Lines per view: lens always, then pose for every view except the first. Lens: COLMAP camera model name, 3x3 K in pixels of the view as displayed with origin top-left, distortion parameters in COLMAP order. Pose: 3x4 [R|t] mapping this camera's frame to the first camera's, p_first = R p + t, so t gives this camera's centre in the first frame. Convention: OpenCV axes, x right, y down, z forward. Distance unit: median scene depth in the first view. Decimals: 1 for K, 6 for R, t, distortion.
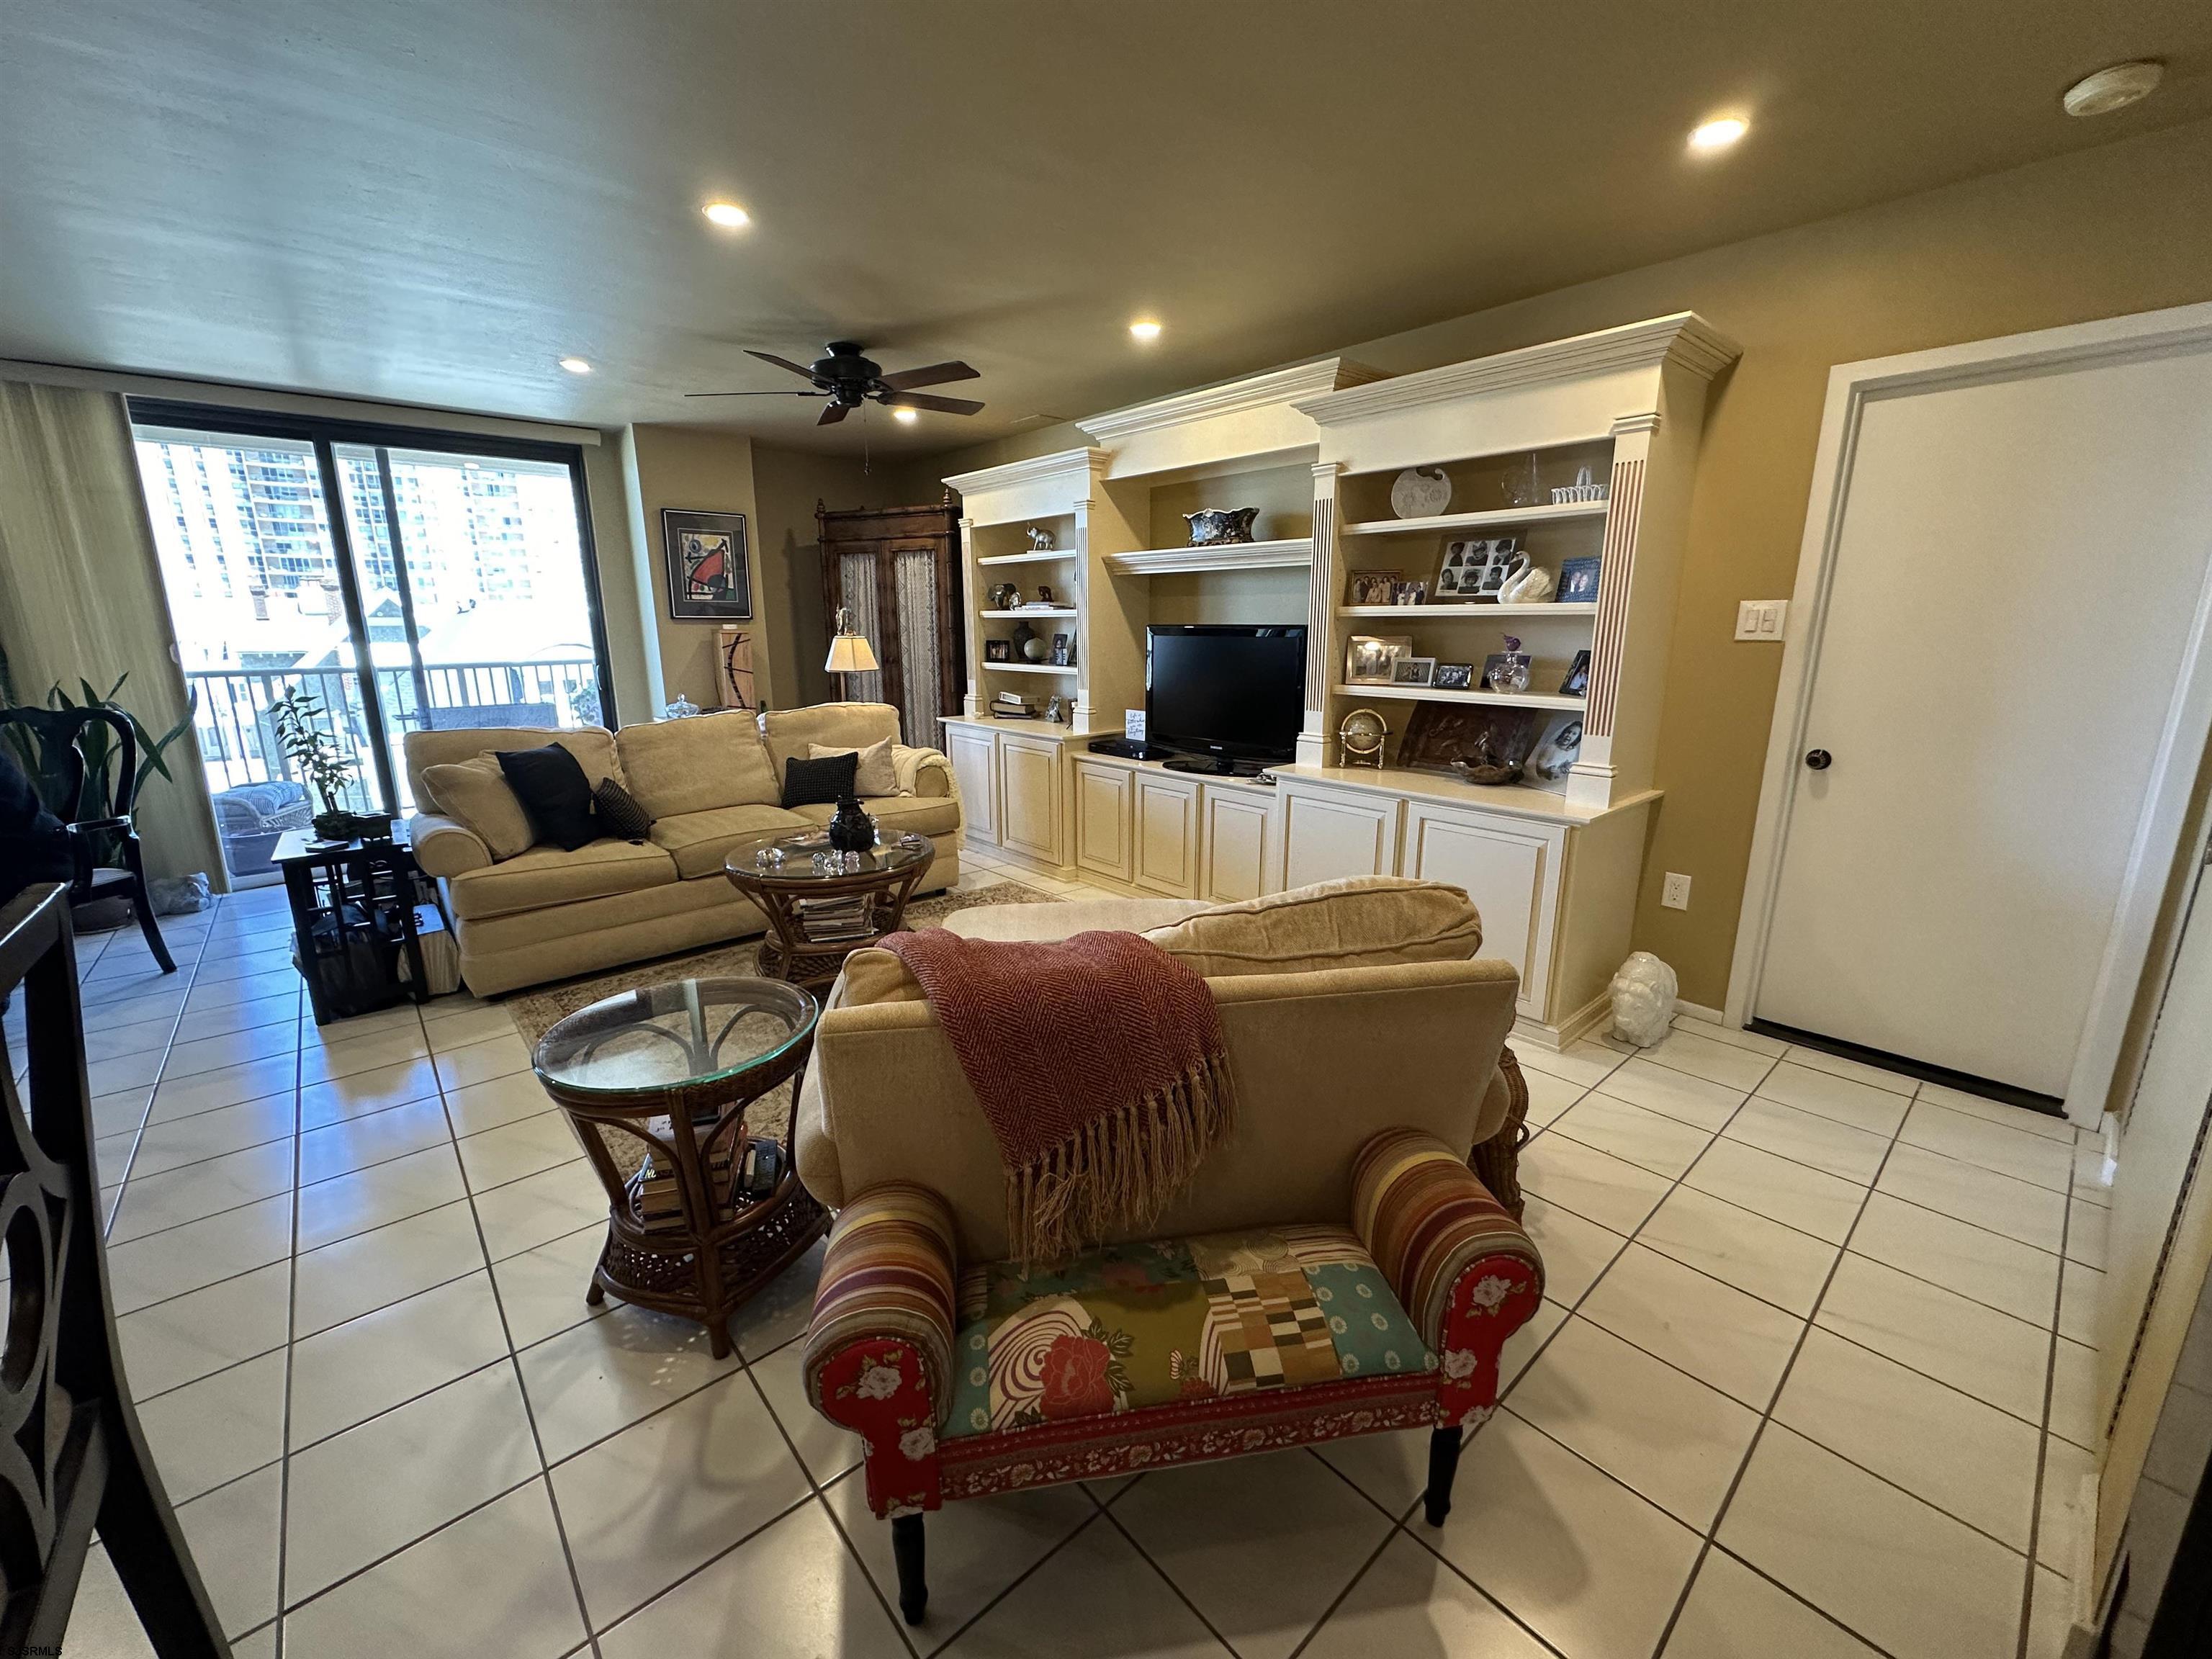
lens RADIAL K [[881.4, 0, 1105.8], [0, 881.4, 828.0], [0, 0, 1]] dist [-0.004817, 0.001230]
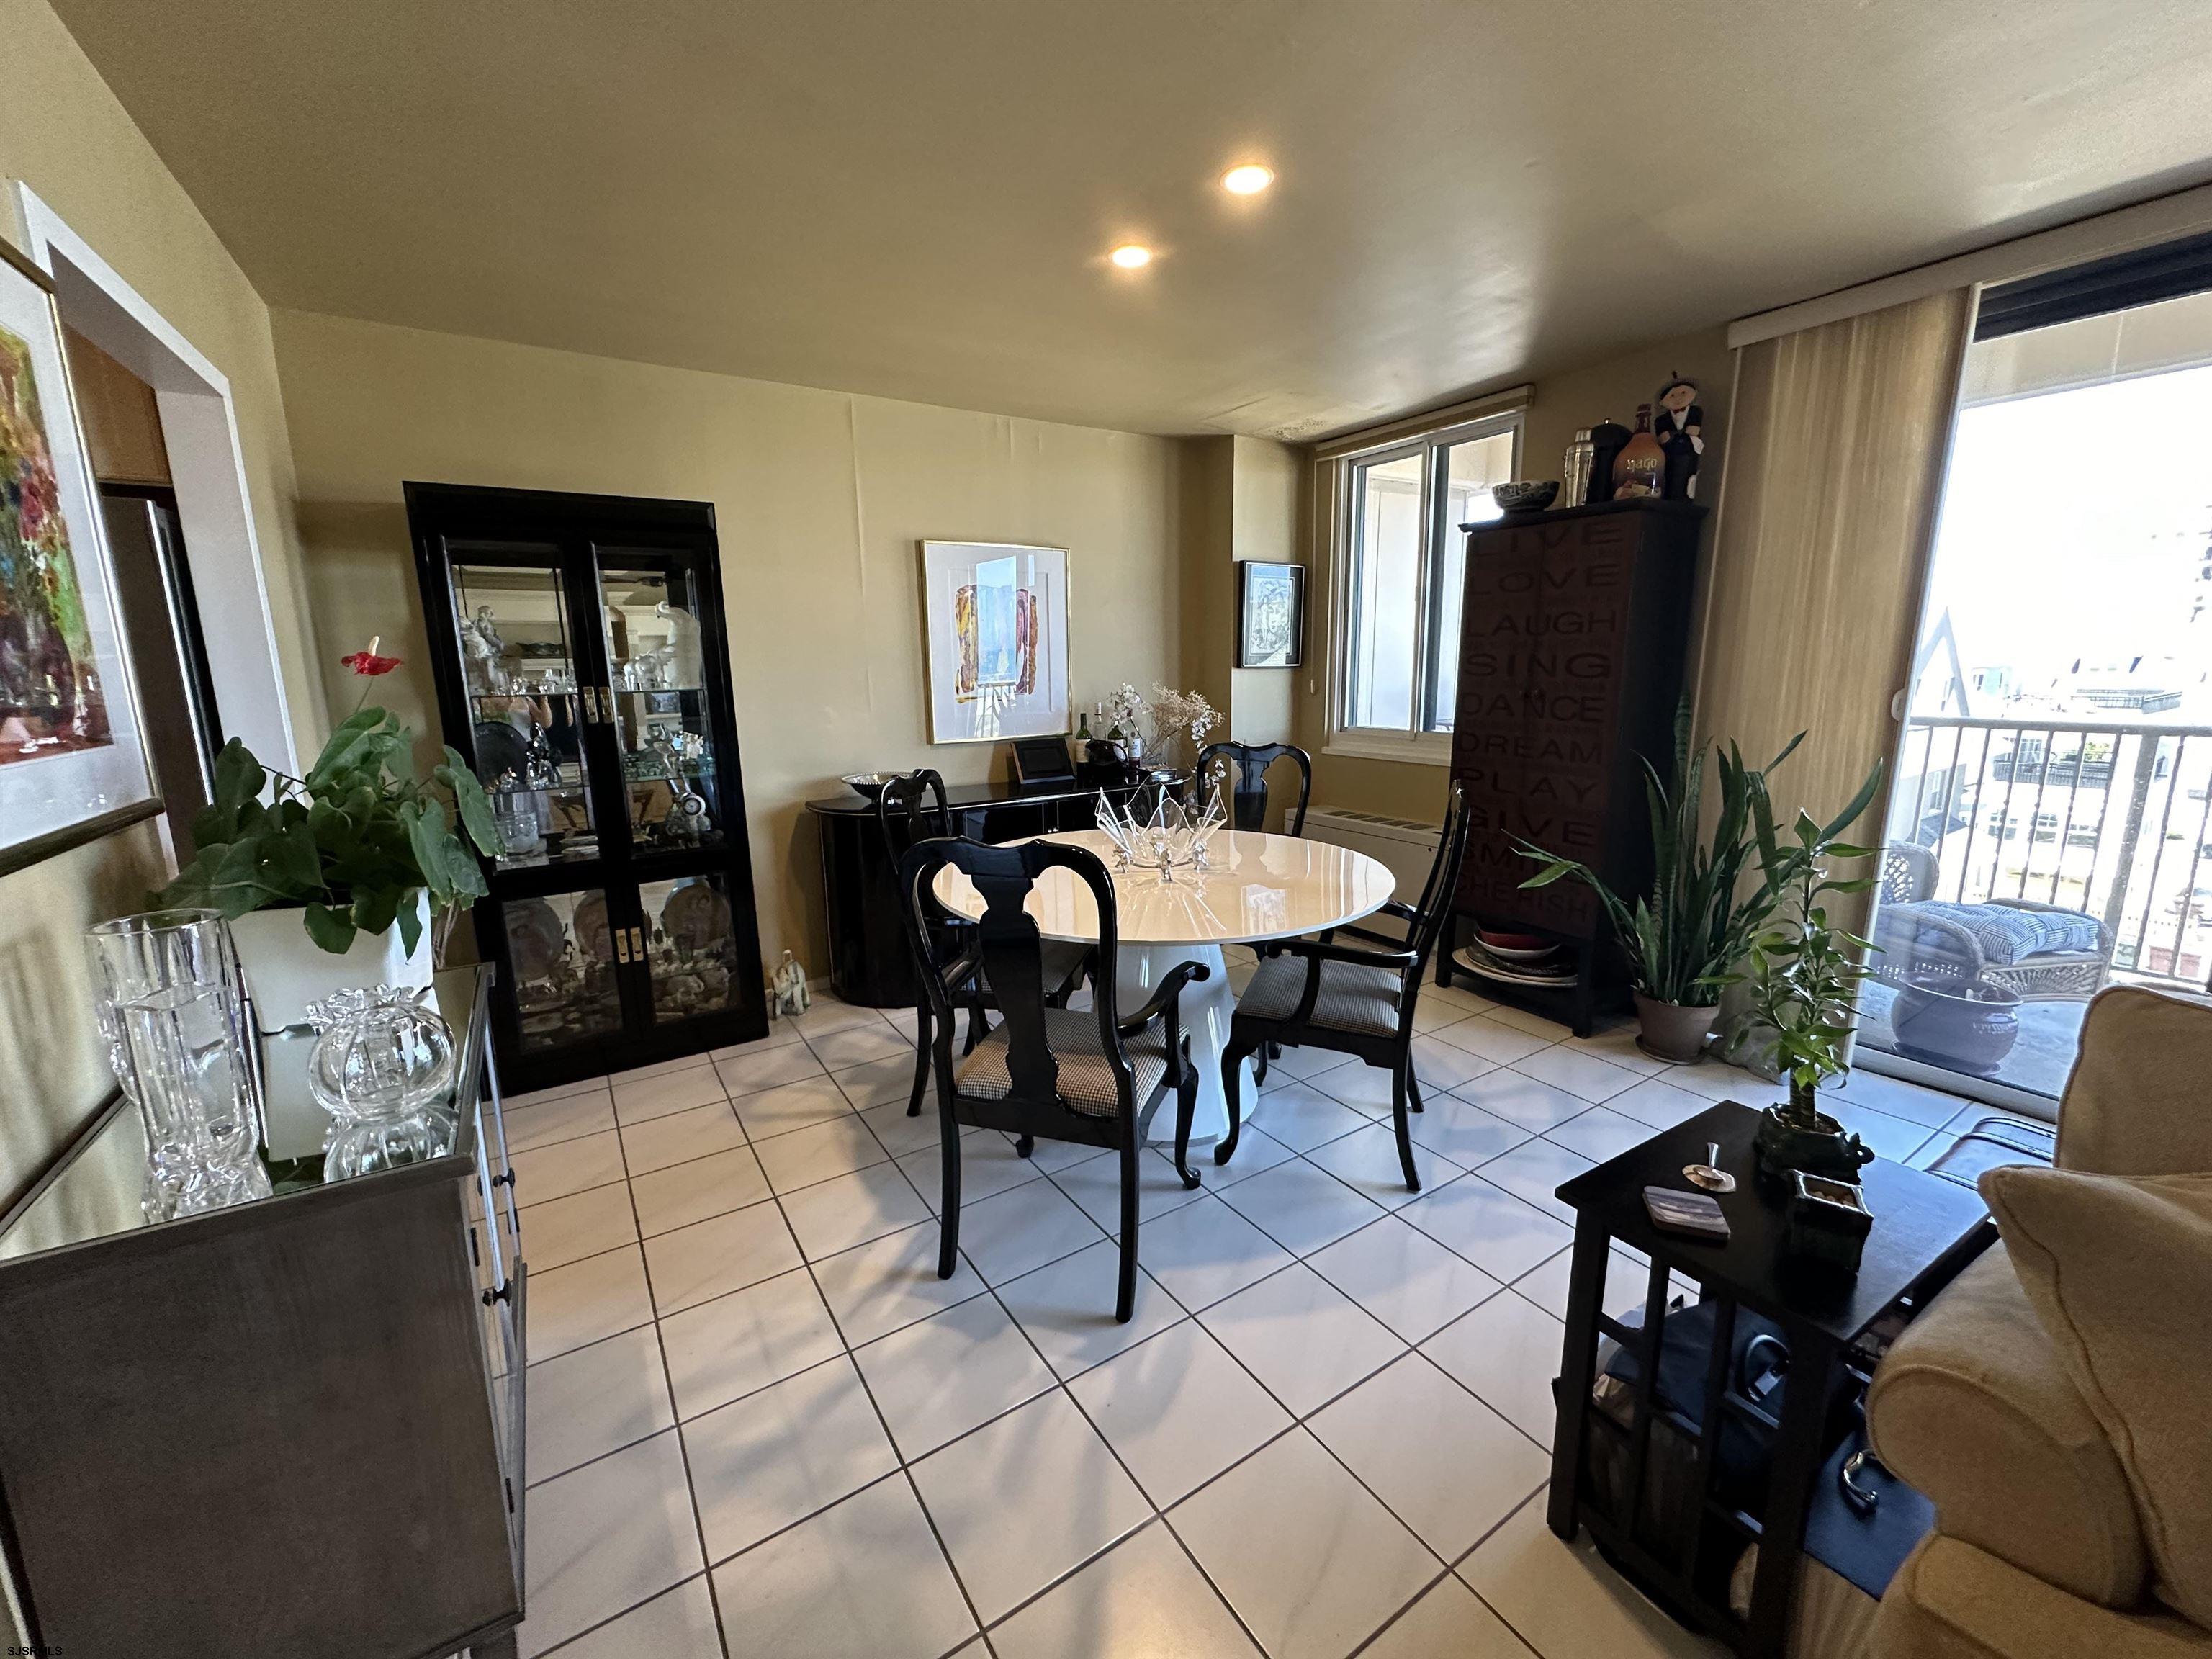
lens RADIAL K [[881.4, 0, 1109.3], [0, 881.4, 825.2], [0, 0, 1]] dist [-0.004817, 0.001230]
pose [[-0.145242, 0.187822, -0.971405, -0.336957], [-0.210057, 0.953579, 0.215783, -0.127609], [0.966841, 0.235391, -0.099047, 0.513207]]
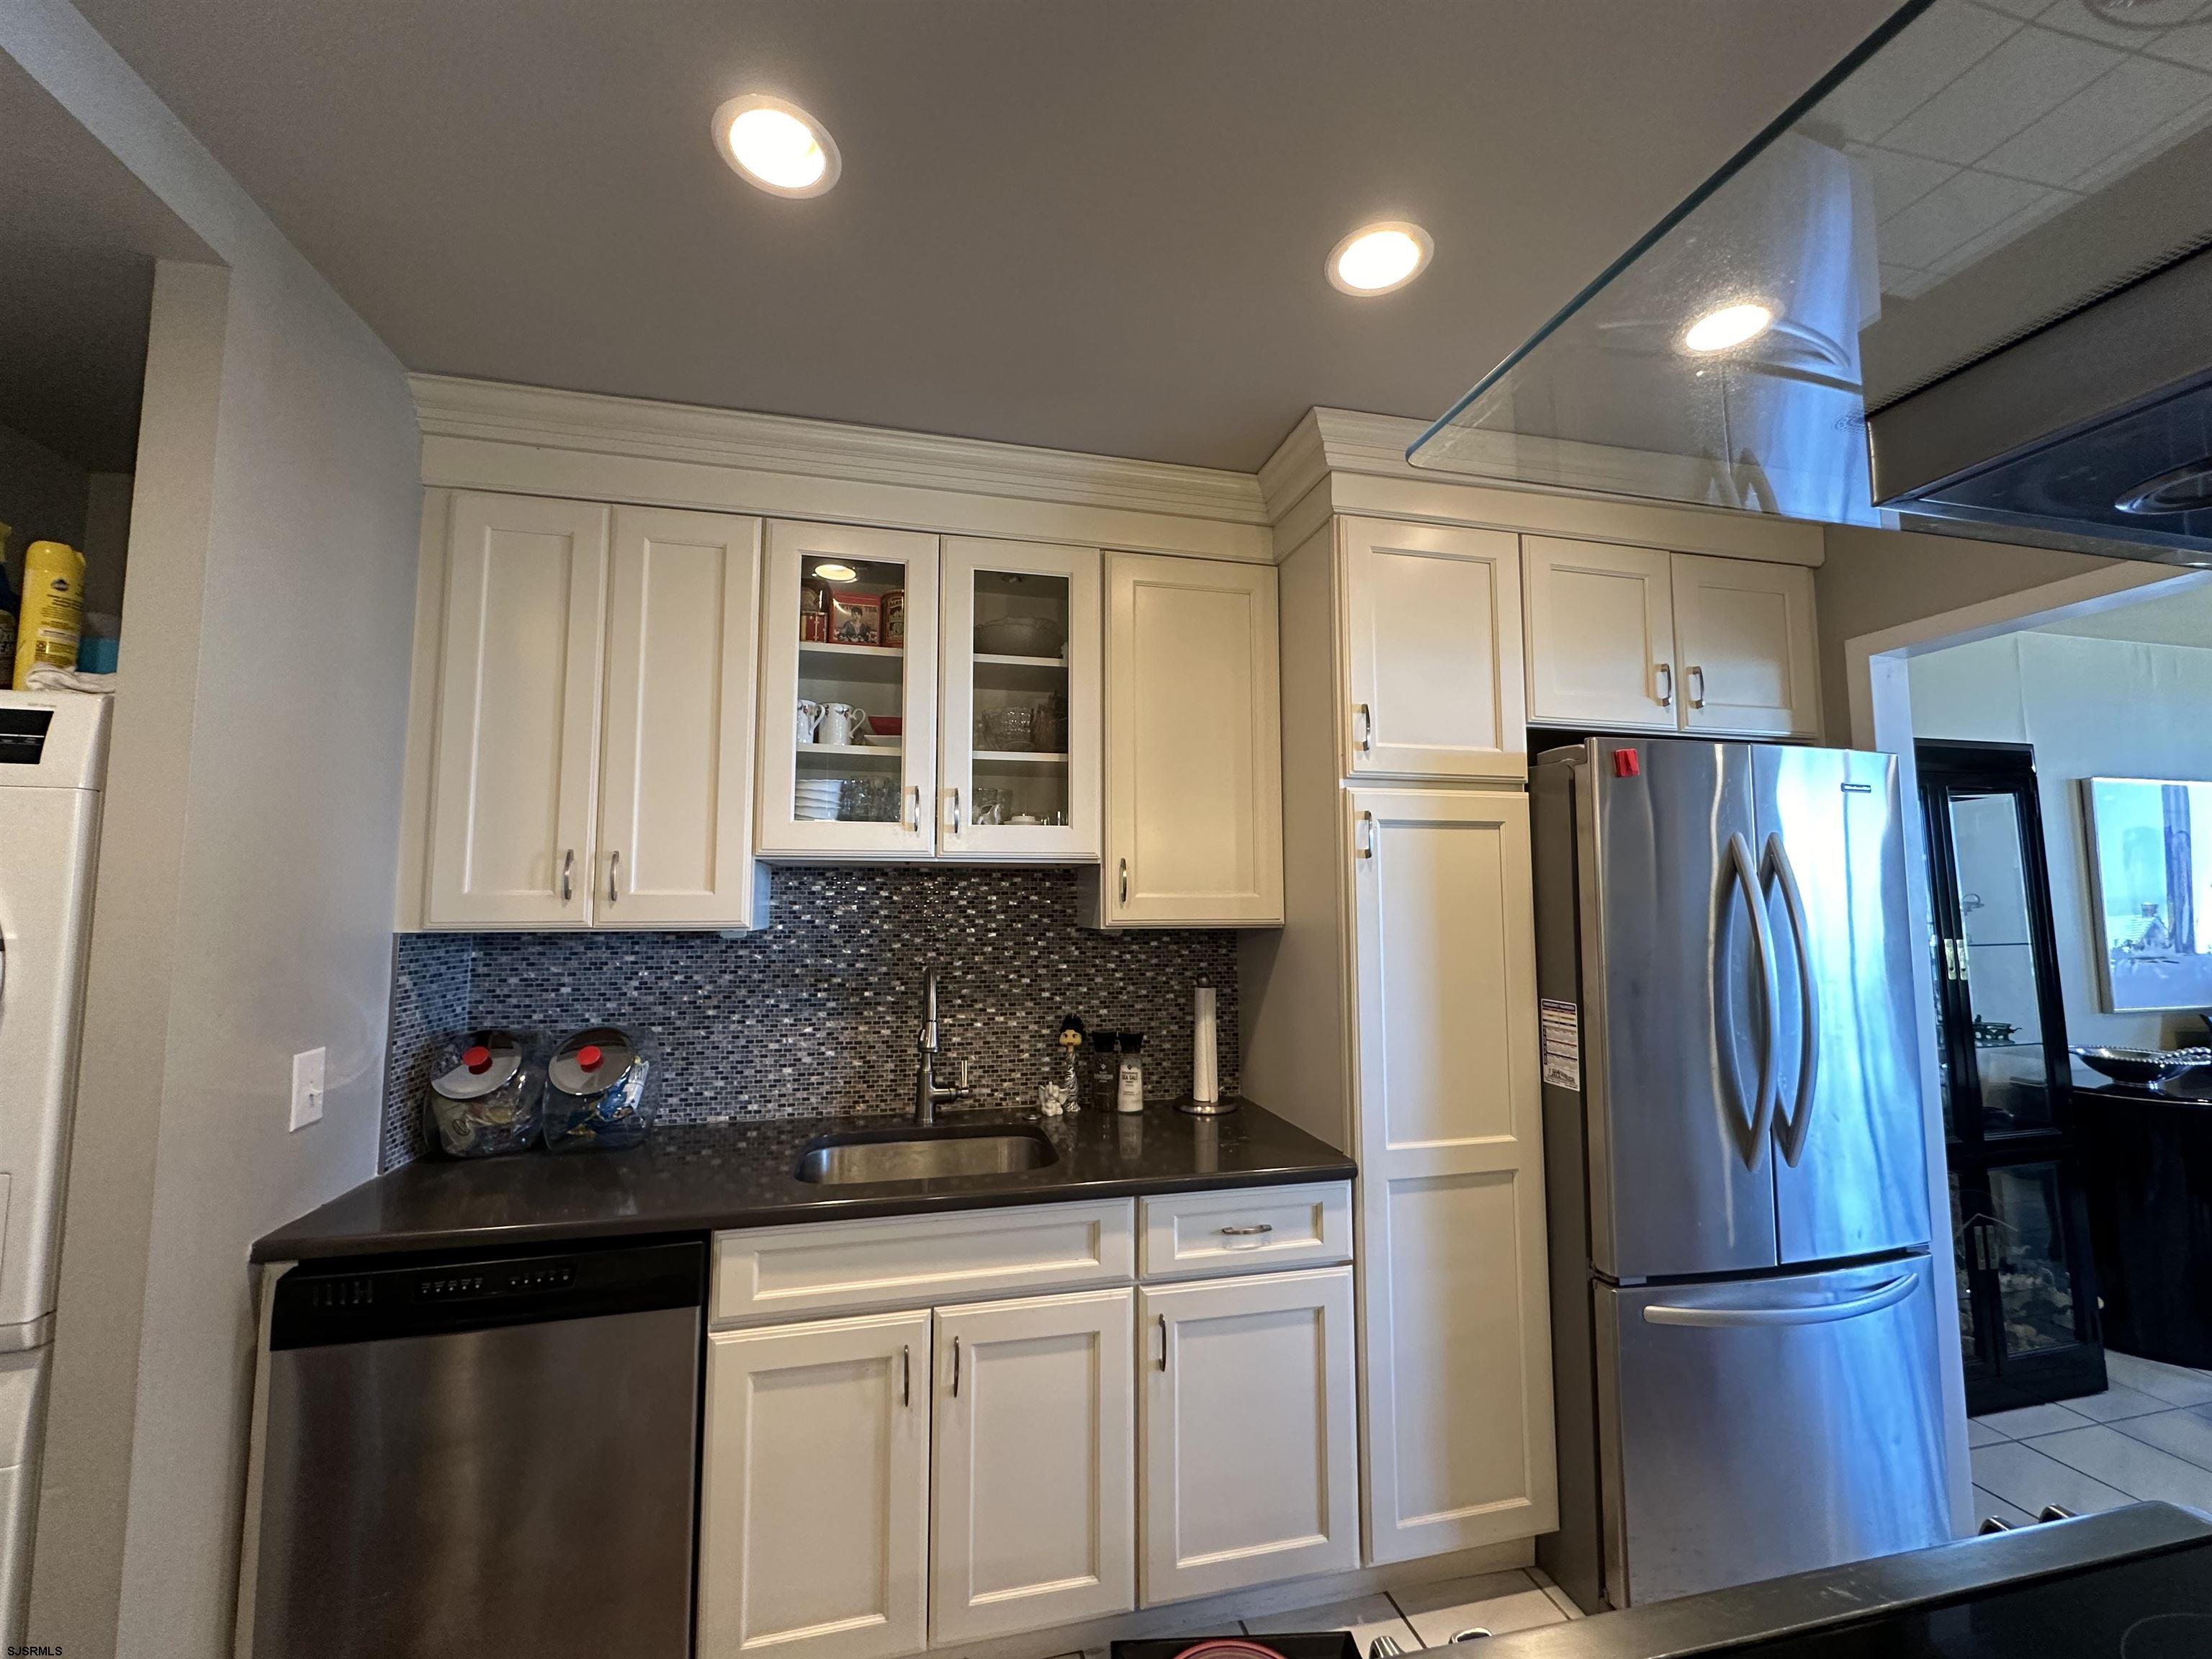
lens RADIAL K [[881.4, 0, 1108.4], [0, 881.4, 827.2], [0, 0, 1]] dist [-0.004817, 0.001230]
pose [[-0.471844, -0.069852, -0.878911, -0.136460], [-0.200467, 0.979247, 0.029795, 0.020411], [0.858590, 0.190251, -0.476055, -0.175794]]
